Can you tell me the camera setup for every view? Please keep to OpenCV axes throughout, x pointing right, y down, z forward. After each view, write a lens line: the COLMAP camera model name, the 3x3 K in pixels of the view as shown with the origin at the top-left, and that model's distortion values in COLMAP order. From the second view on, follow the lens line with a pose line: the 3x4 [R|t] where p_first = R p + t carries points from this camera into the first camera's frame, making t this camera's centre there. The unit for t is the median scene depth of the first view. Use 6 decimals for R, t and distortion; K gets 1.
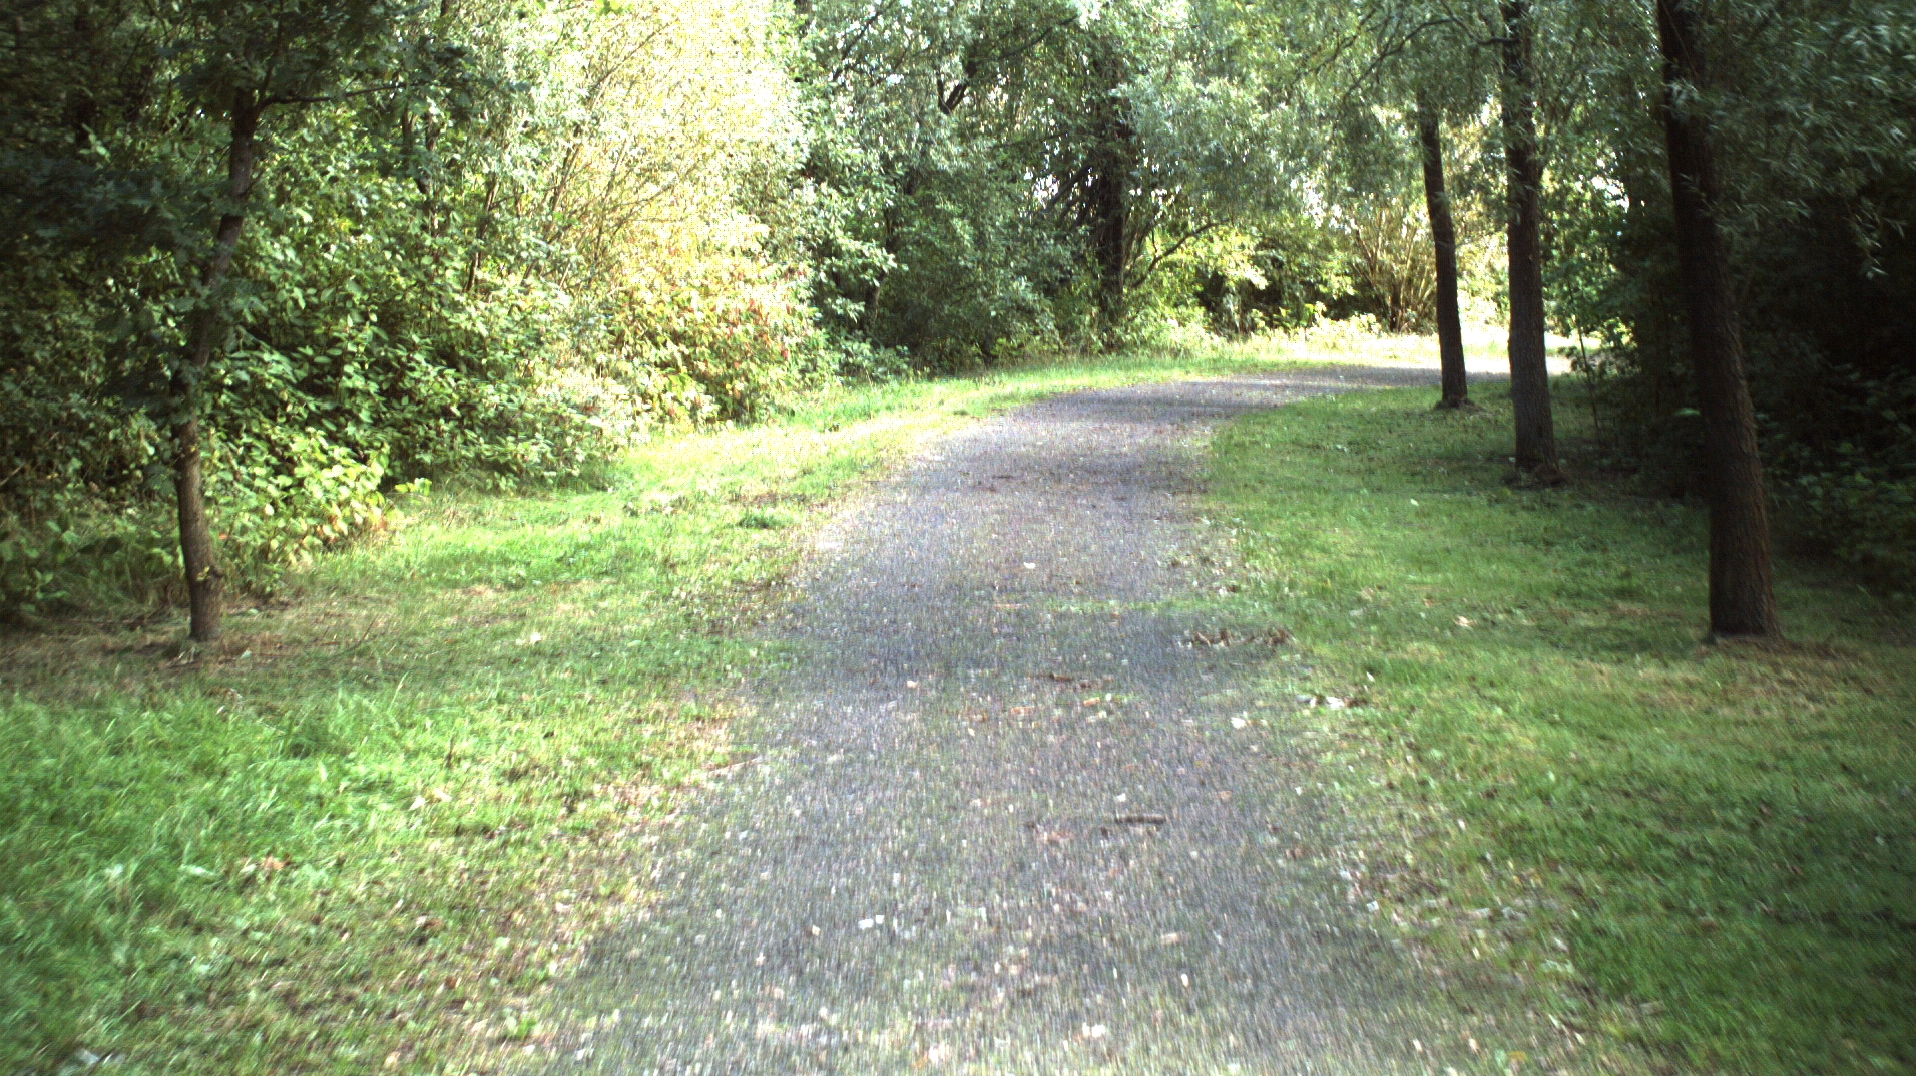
lens RADIAL K [[10612.5, 0, 970.1], [0, 10612.5, 550.6], [0, 0, 1]] dist [-1.319635, 0.000000]
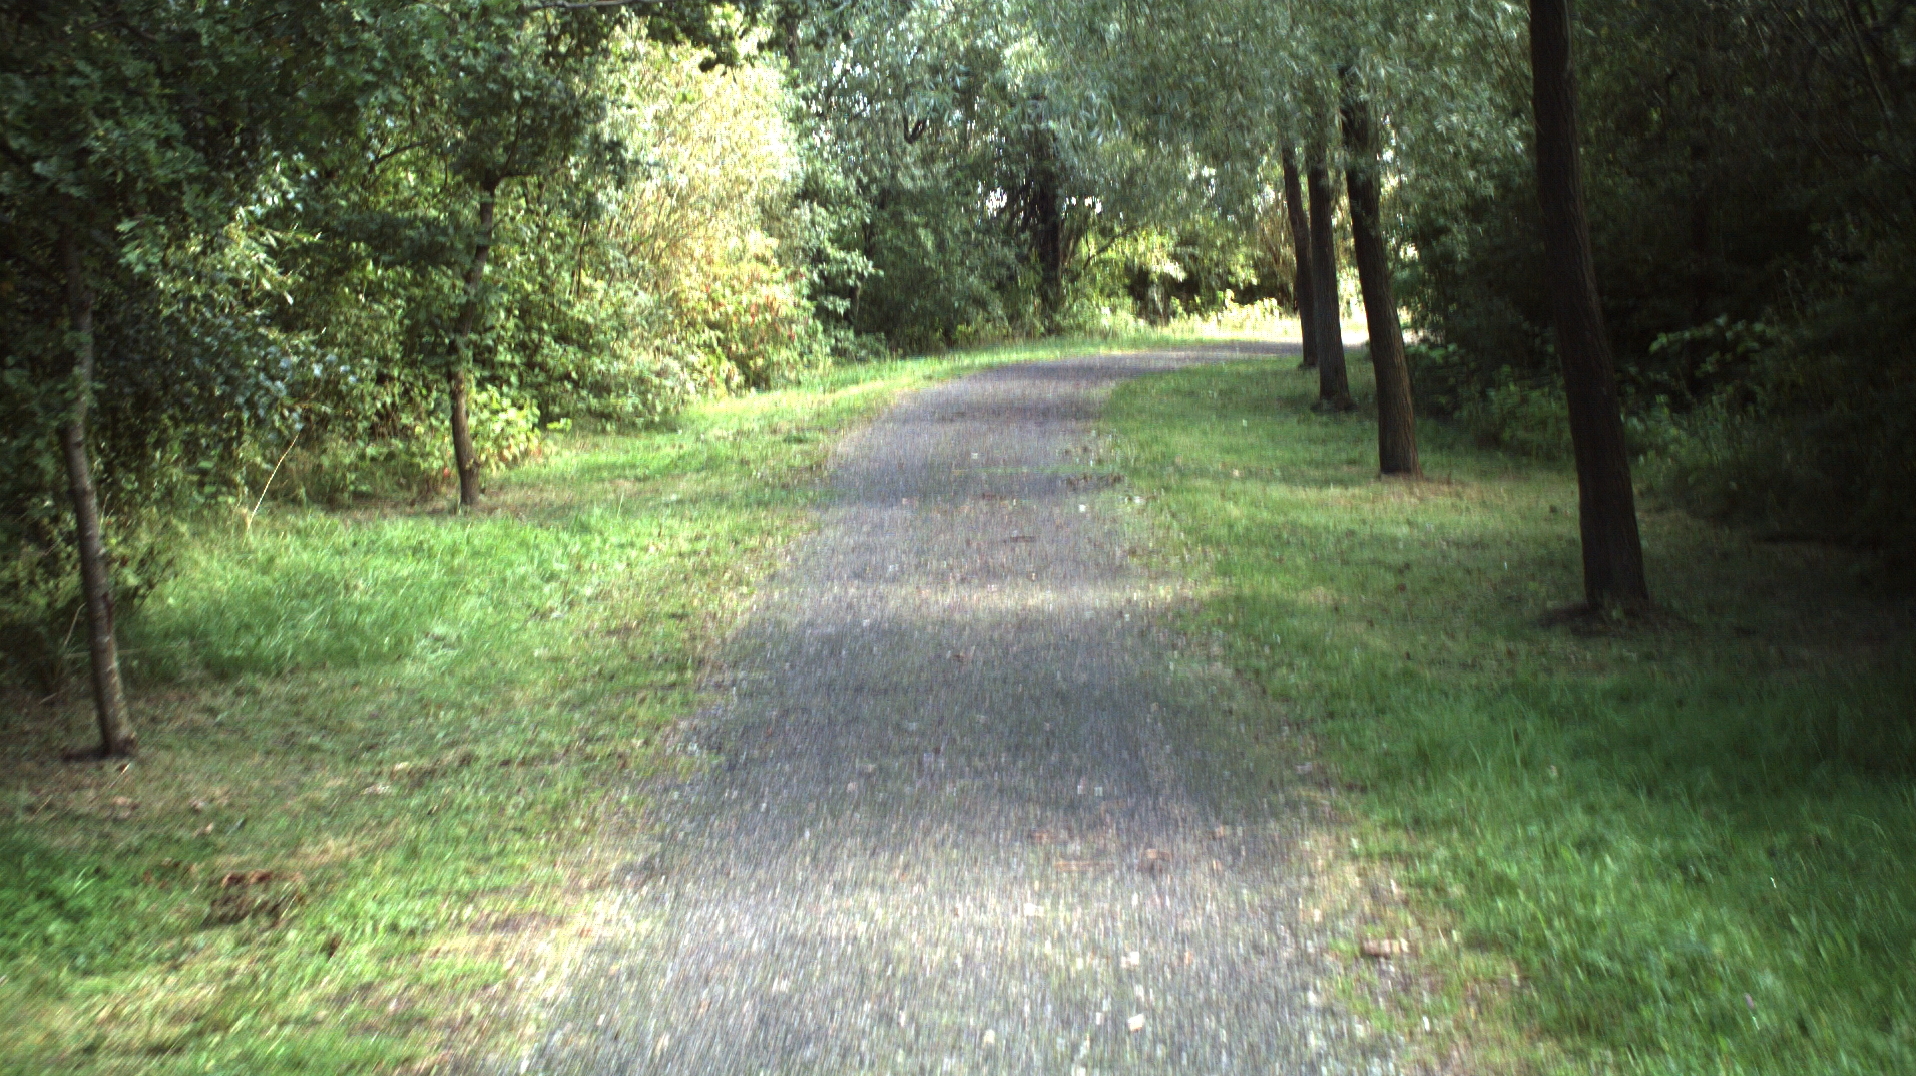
lens RADIAL K [[10612.5, 0, 966.5], [0, 10612.5, 537.6], [0, 0, 1]] dist [-1.319635, 0.000000]
pose [[0.999702, -0.024273, 0.002464, 0.000084], [0.024277, 0.999704, -0.001379, 0.006233], [-0.002430, 0.001439, 0.999996, -0.226127]]
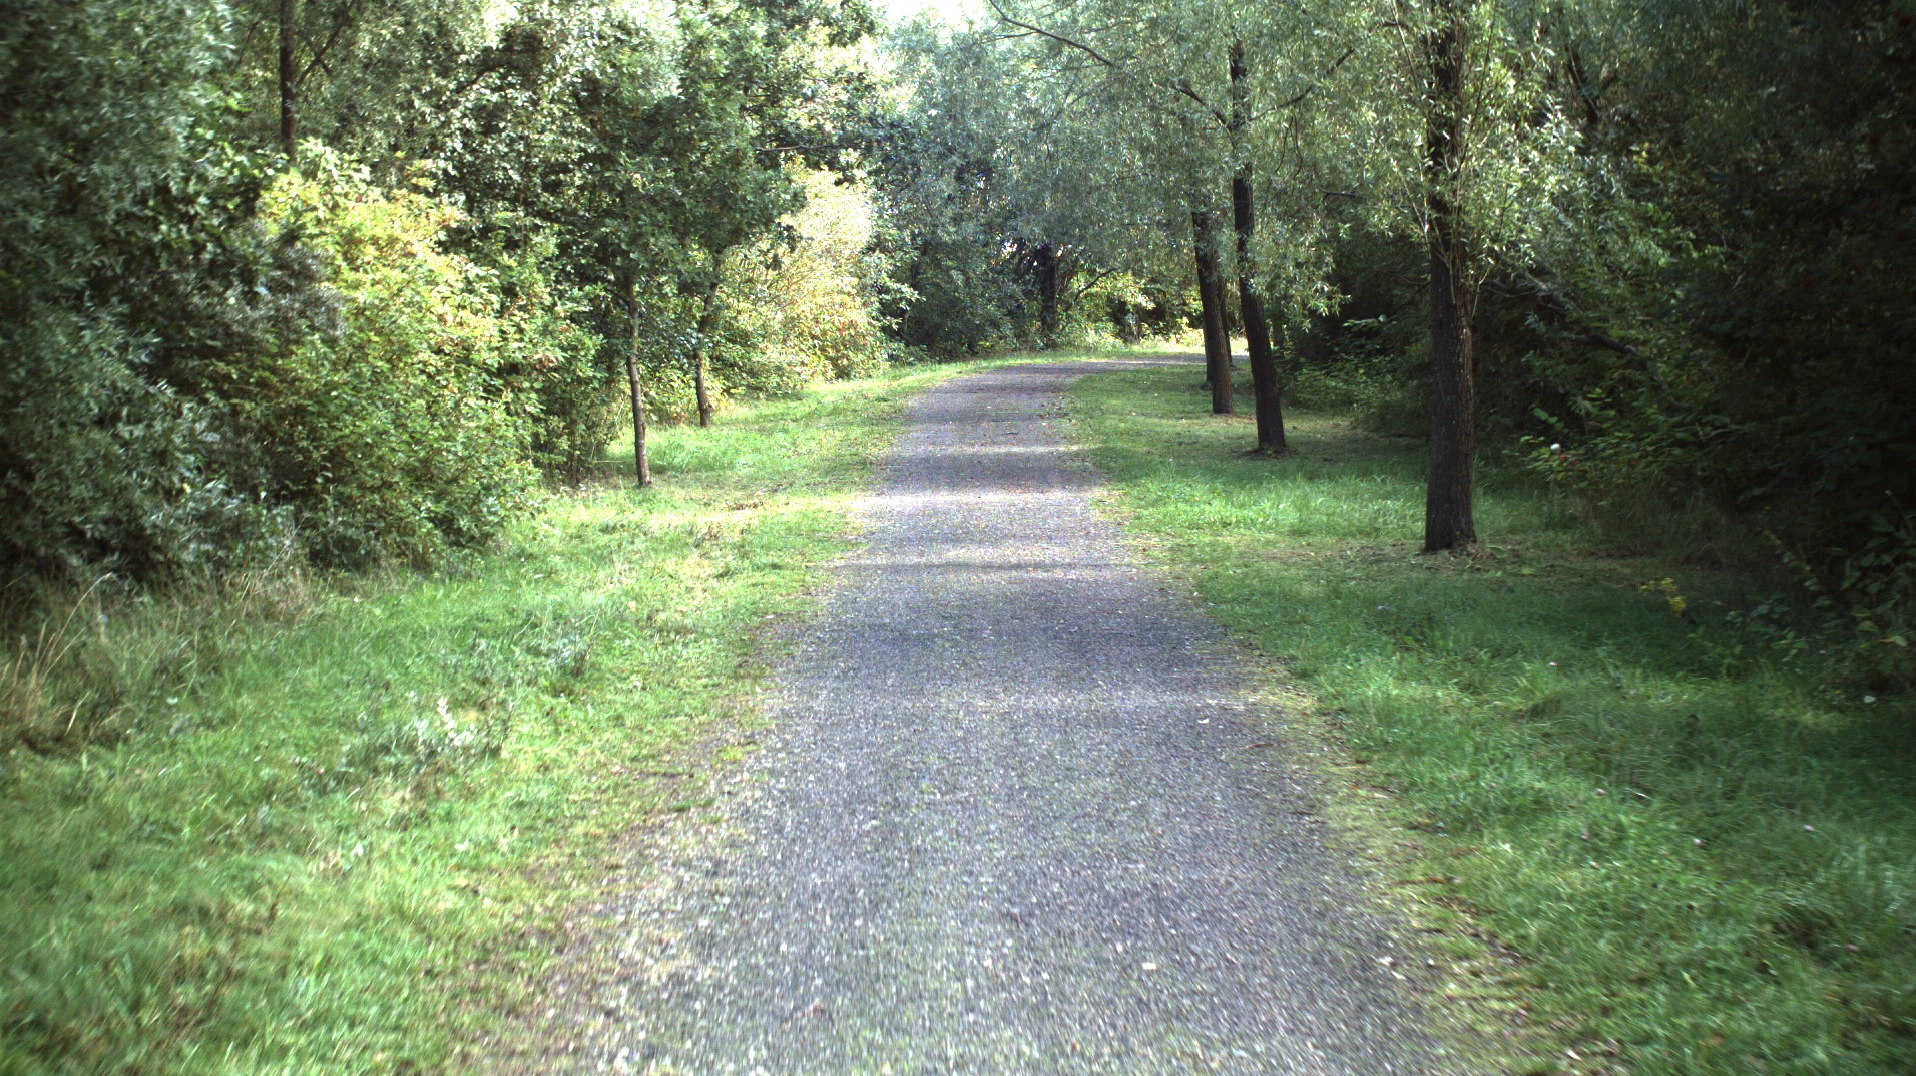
lens RADIAL K [[10612.5, 0, 969.4], [0, 10612.5, 542.5], [0, 0, 1]] dist [-1.319635, 0.000000]
pose [[0.999862, -0.016568, 0.001054, -0.001137], [0.016572, 0.999855, -0.003895, 0.018485], [-0.000989, 0.003912, 0.999992, -0.679659]]
